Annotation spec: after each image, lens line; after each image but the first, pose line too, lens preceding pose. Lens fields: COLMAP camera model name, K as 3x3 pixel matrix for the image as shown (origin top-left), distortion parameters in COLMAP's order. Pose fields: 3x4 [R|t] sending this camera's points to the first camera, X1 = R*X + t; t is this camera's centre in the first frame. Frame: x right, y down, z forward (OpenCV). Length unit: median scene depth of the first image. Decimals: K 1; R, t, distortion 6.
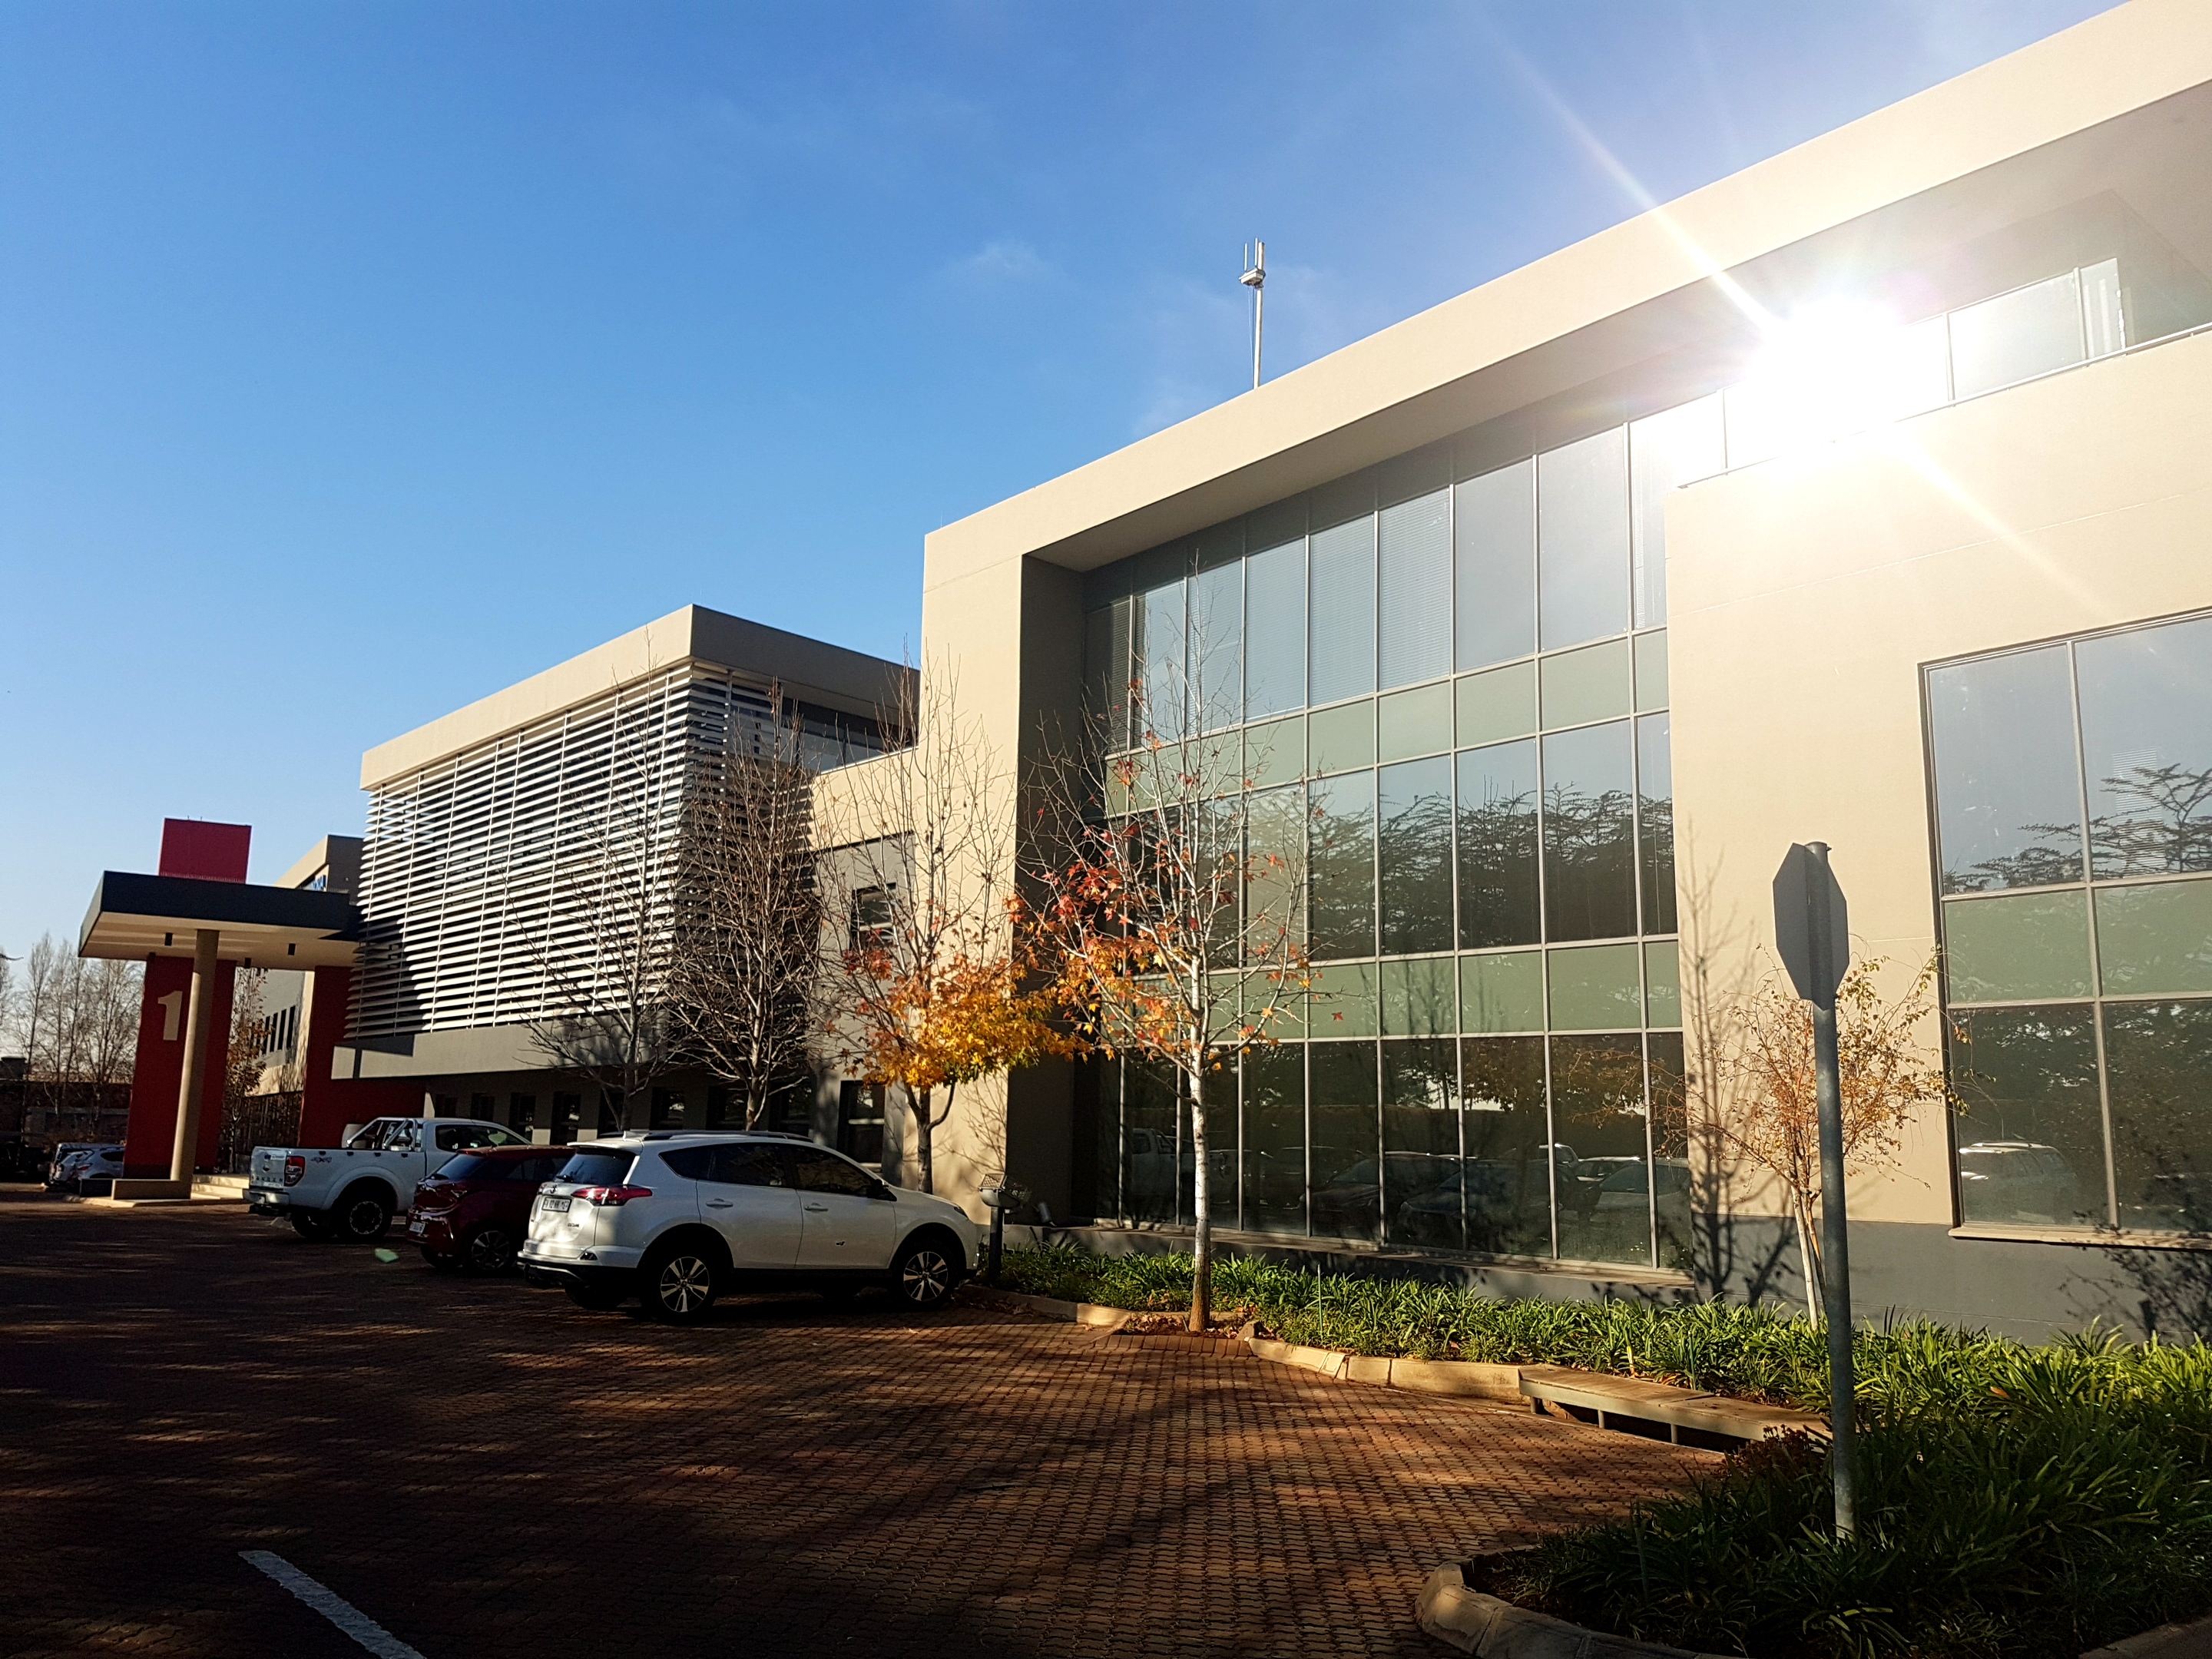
lens RADIAL K [[1680.6, 0, 1106.5], [0, 1680.6, 806.2], [0, 0, 1]] dist [0.187639, -0.311254]
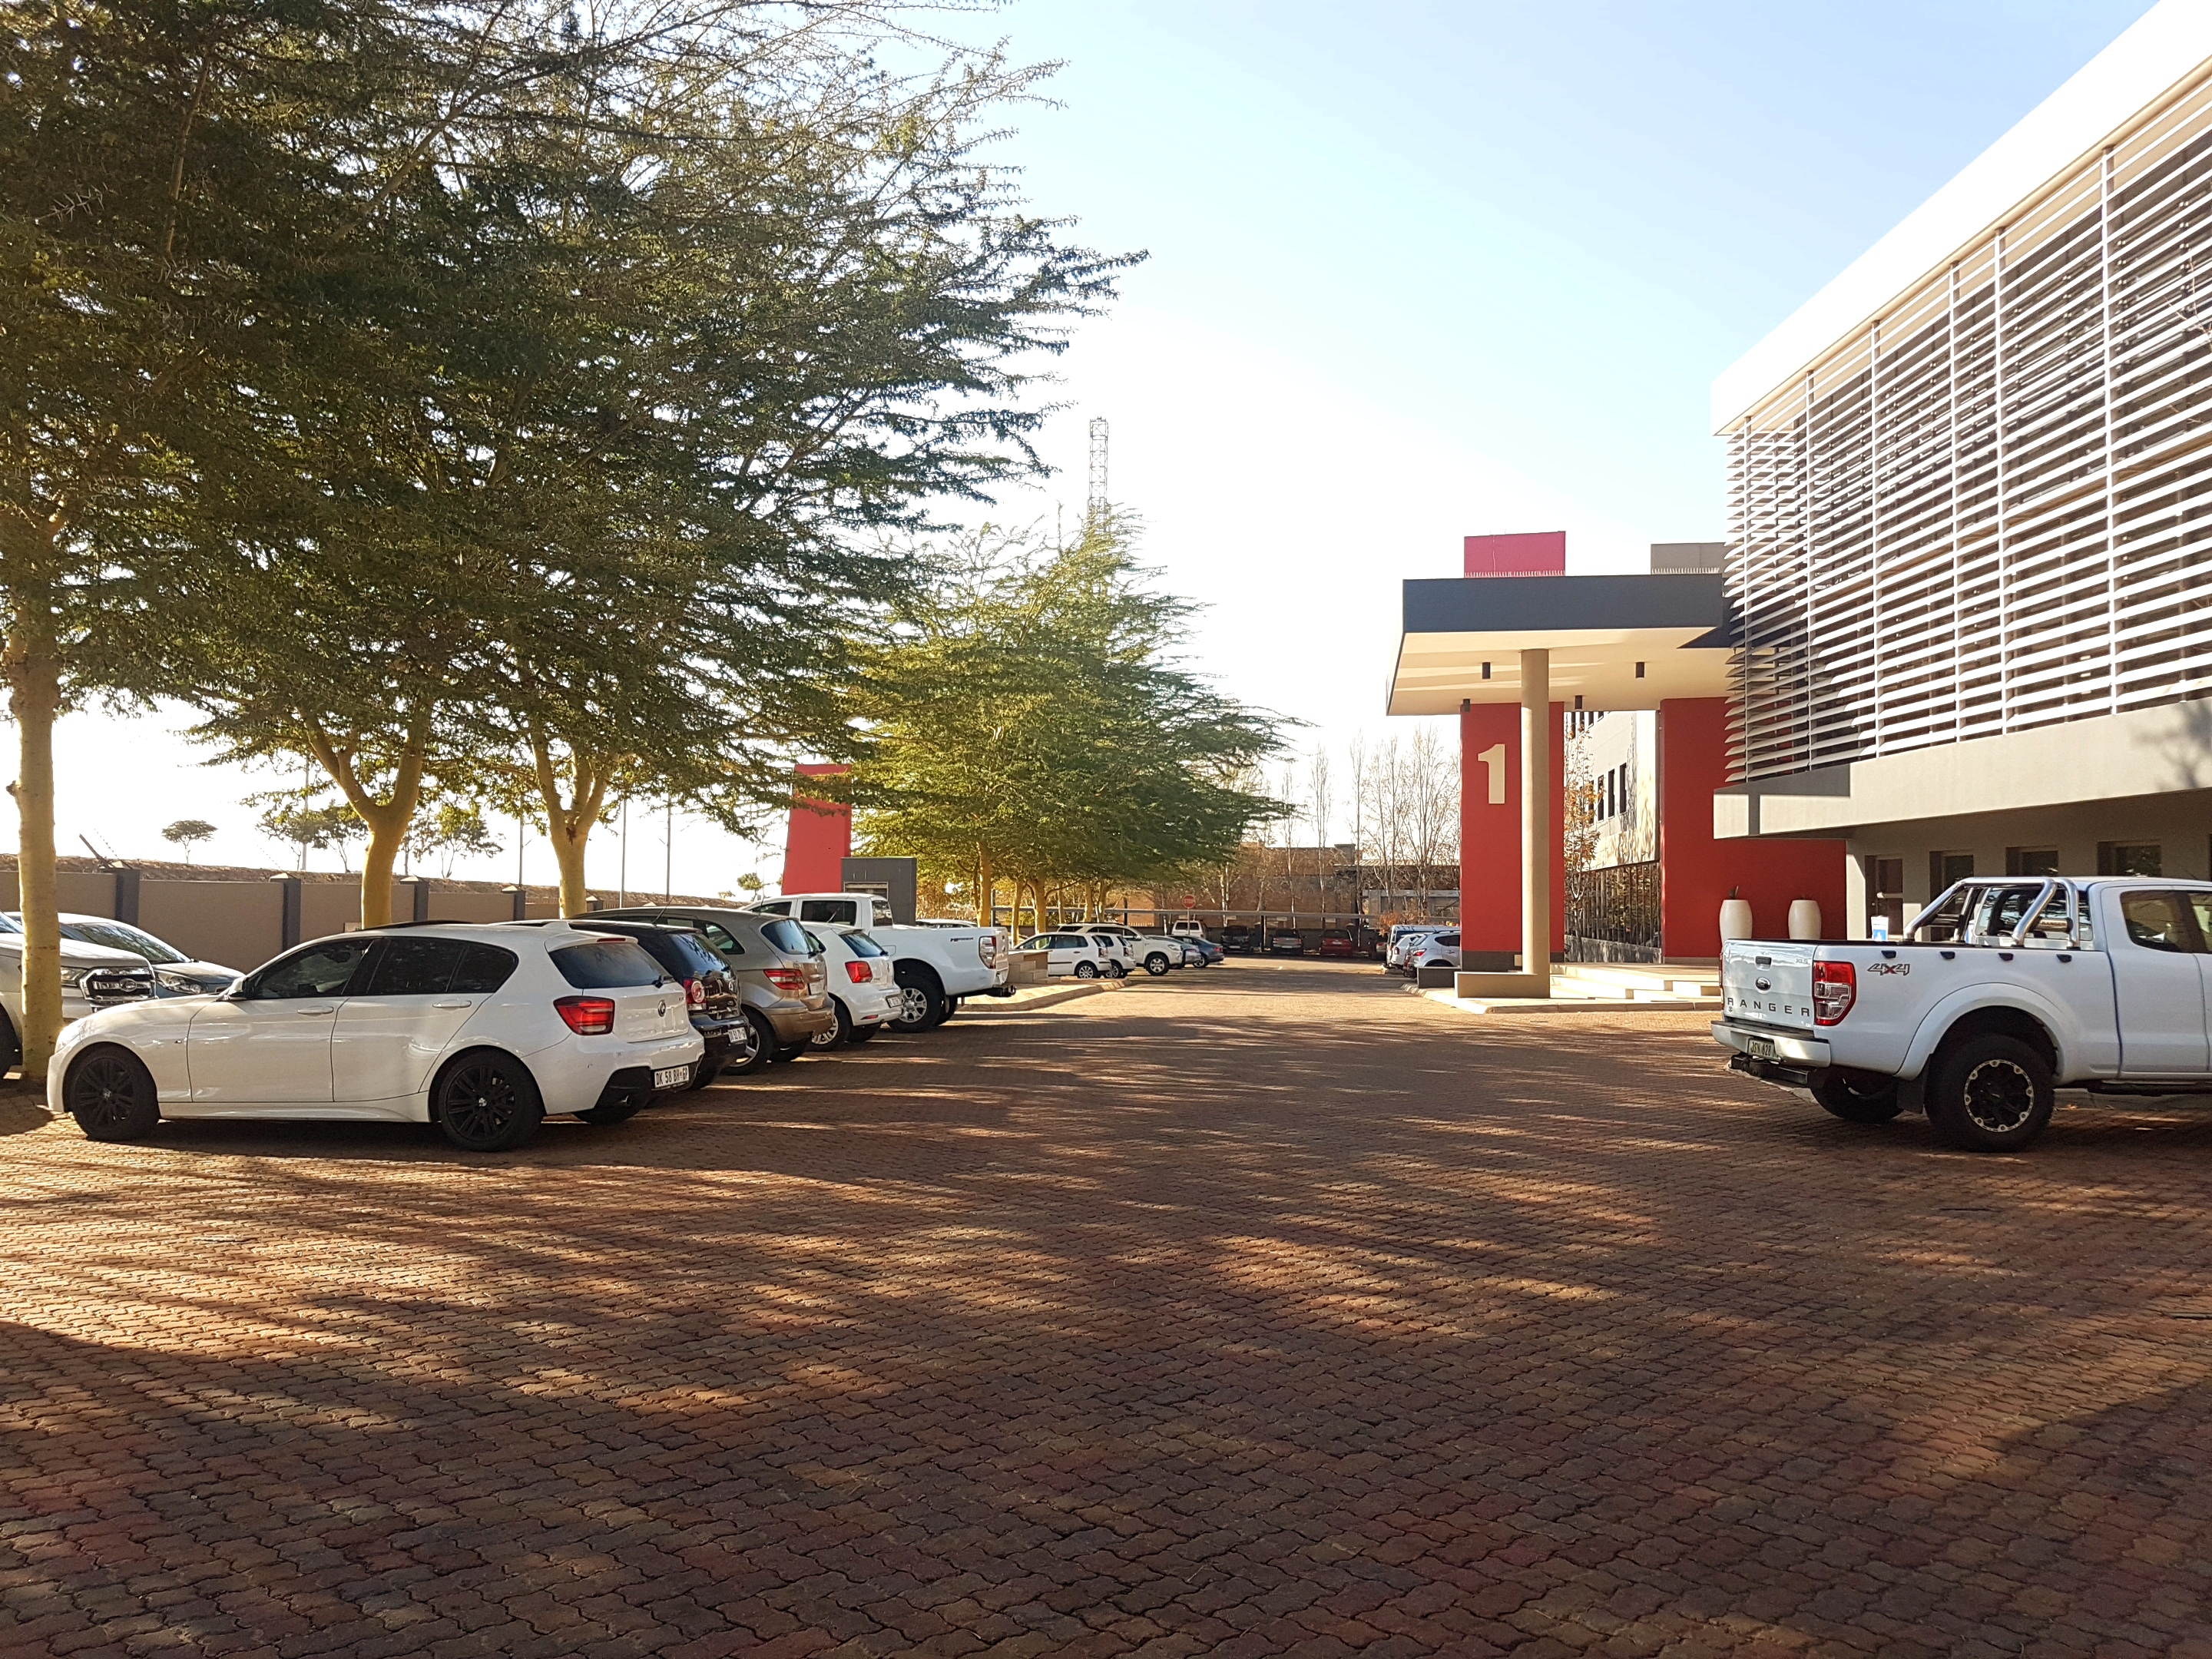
lens RADIAL K [[1680.6, 0, 1106.5], [0, 1680.6, 806.2], [0, 0, 1]] dist [0.187639, -0.311254]
pose [[0.760270, -0.048053, -0.647828, -0.130949], [0.128301, 0.988724, 0.077231, 0.041367], [0.636811, -0.141833, 0.757862, 0.219412]]
